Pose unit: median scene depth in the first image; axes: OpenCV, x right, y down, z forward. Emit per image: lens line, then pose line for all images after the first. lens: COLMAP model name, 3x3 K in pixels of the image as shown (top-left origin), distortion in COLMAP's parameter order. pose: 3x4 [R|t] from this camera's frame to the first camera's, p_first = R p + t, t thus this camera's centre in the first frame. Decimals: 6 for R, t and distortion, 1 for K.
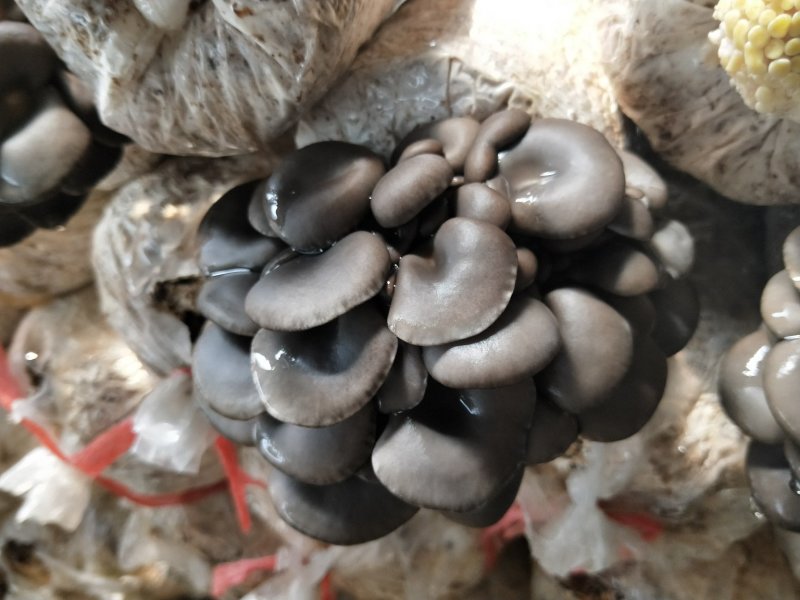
lens RADIAL K [[868.9, 0, 400.0], [0, 868.9, 300.0], [0, 0, 1]] dist [-0.051607, -0.038776]
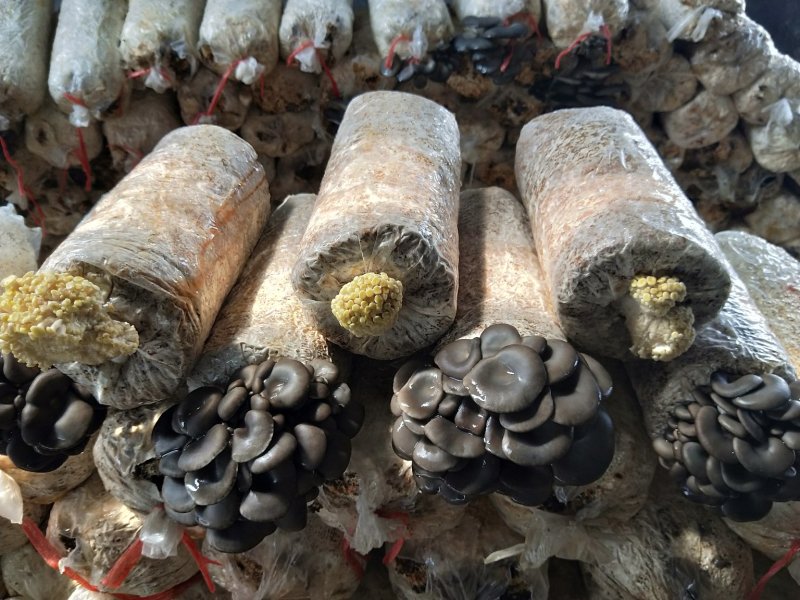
lens RADIAL K [[632.2, 0, 400.0], [0, 632.2, 300.0], [0, 0, 1]] dist [-0.053642, -0.014292]
pose [[0.952547, -0.239095, 0.188381, 0.182914], [0.269298, 0.950437, -0.155398, 0.005241], [-0.141890, 0.198755, 0.969724, -0.836031]]
